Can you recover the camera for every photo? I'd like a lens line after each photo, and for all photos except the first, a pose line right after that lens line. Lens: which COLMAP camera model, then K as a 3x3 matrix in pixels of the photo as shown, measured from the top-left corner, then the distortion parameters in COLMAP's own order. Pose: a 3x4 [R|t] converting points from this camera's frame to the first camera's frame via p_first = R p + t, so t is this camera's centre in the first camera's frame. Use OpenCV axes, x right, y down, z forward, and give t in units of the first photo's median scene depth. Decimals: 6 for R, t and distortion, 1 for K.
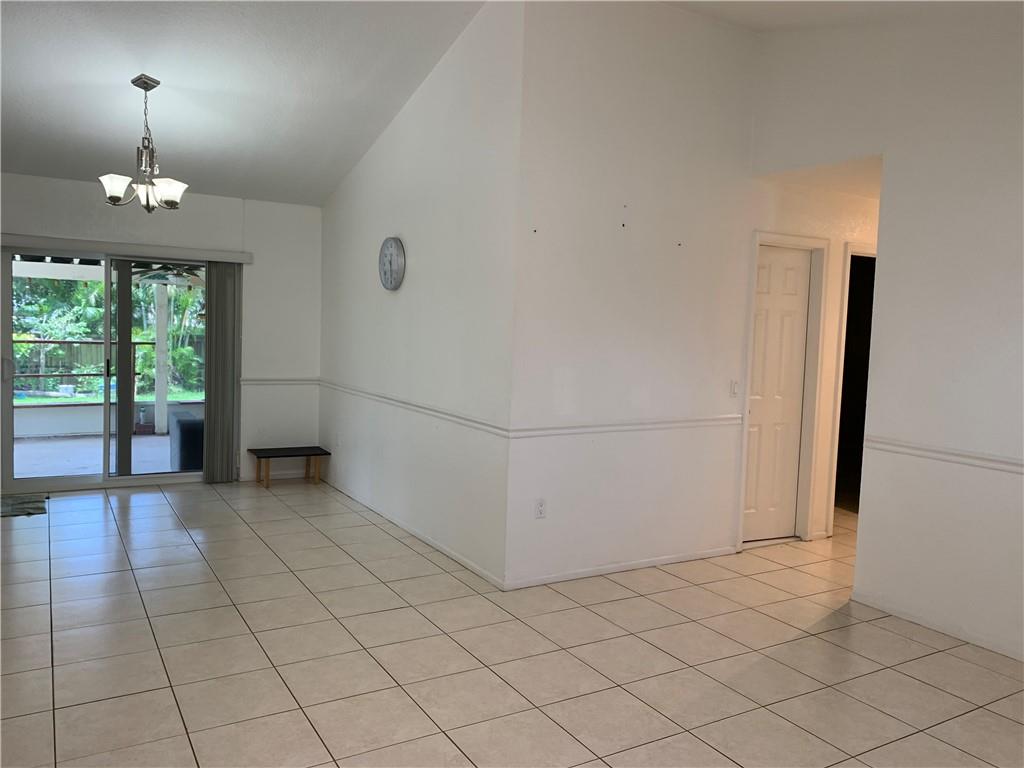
lens RADIAL K [[793.6, 0, 512.0], [0, 793.6, 384.0], [0, 0, 1]] dist [0.173858, -0.383113]
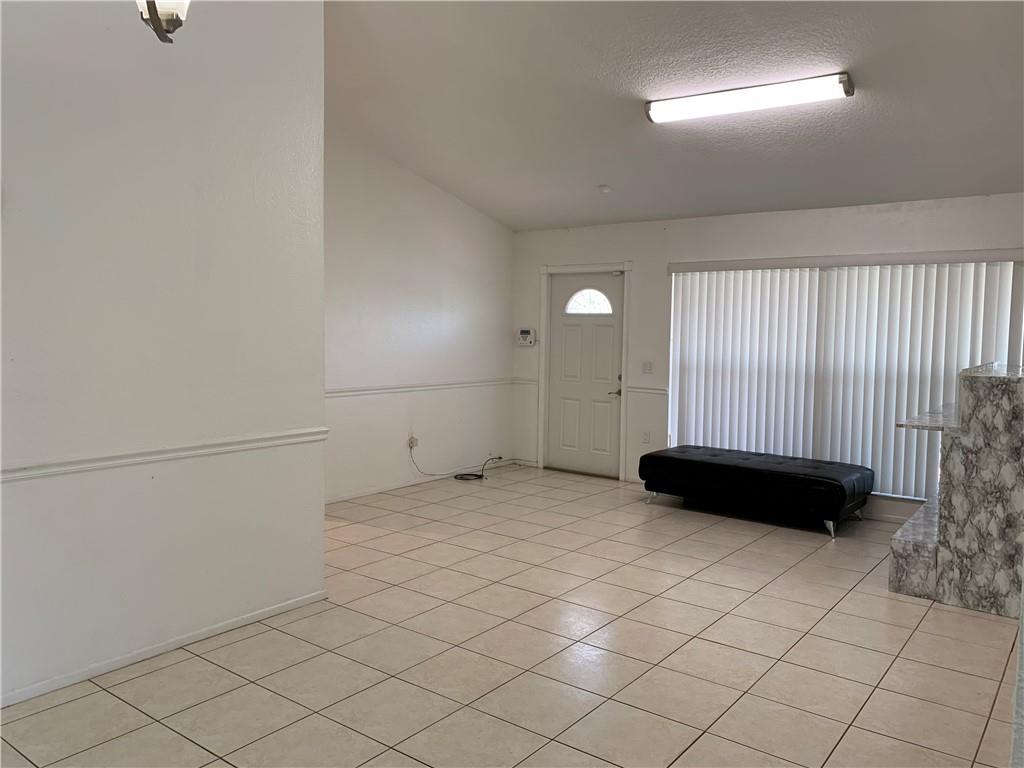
lens RADIAL K [[793.6, 0, 512.0], [0, 793.6, 384.0], [0, 0, 1]] dist [0.173858, -0.383113]
pose [[-0.372378, -0.112090, 0.921287, -0.913567], [0.049964, 0.988819, 0.140502, -0.115915], [-0.926735, 0.098351, -0.362614, 1.068071]]
